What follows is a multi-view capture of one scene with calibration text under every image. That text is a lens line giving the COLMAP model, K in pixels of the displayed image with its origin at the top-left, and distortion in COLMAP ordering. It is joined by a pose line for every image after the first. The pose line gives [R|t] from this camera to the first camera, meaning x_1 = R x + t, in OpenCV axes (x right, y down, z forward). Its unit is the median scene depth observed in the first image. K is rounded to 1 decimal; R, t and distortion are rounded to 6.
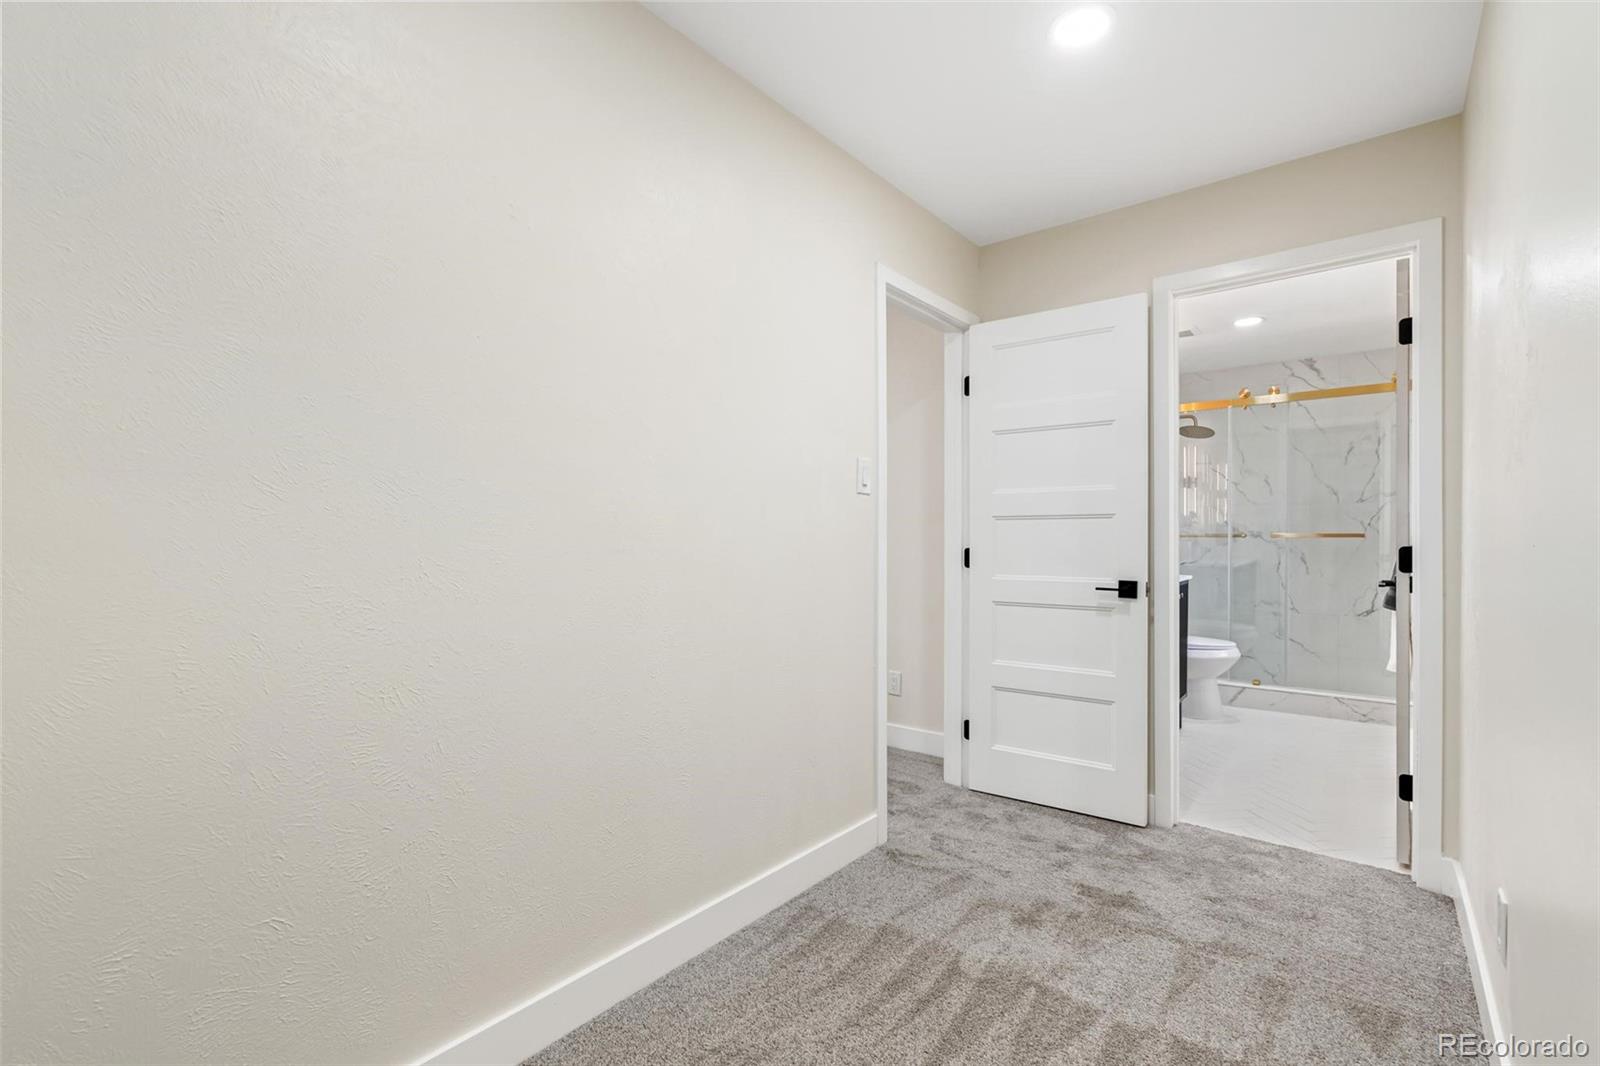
lens RADIAL K [[726.2, 0, 793.8], [0, 726.2, 544.3], [0, 0, 1]] dist [-0.000988, 0.000091]
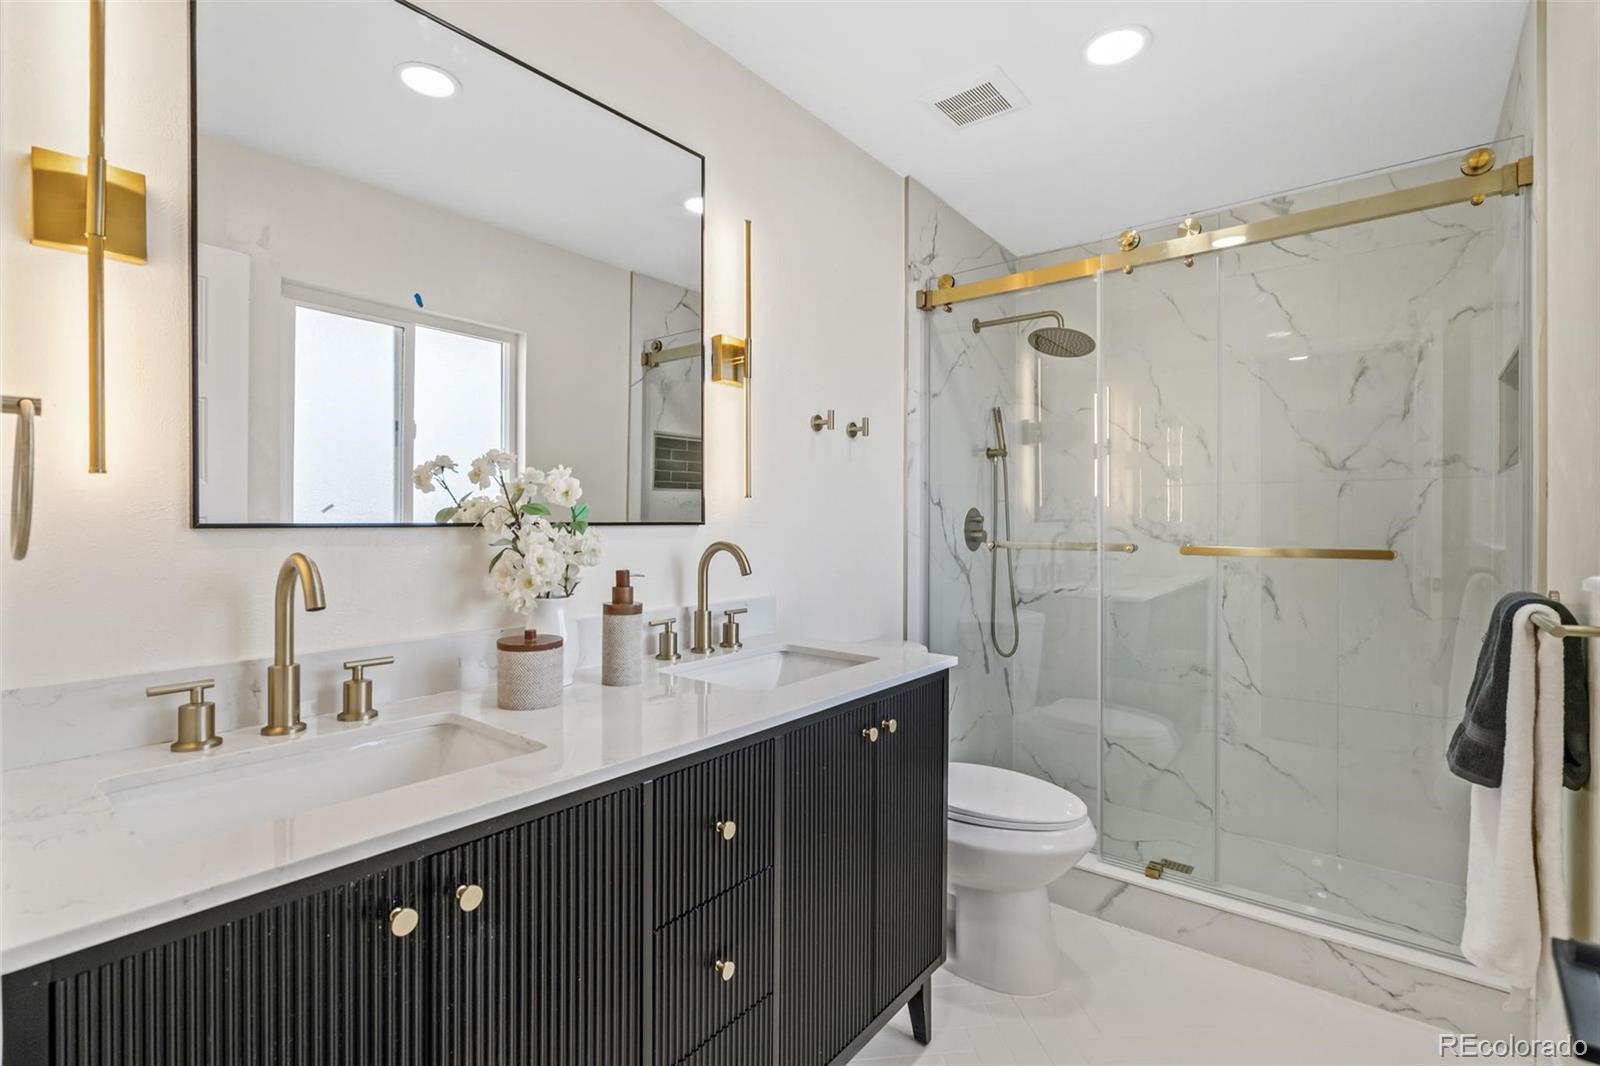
lens RADIAL K [[726.2, 0, 806.5], [0, 726.2, 520.5], [0, 0, 1]] dist [-0.000988, 0.000091]
pose [[0.999969, 0.005219, -0.005879, 0.419967], [-0.005270, 0.999949, -0.008612, -0.024582], [0.005833, 0.008642, 0.999946, 0.539680]]
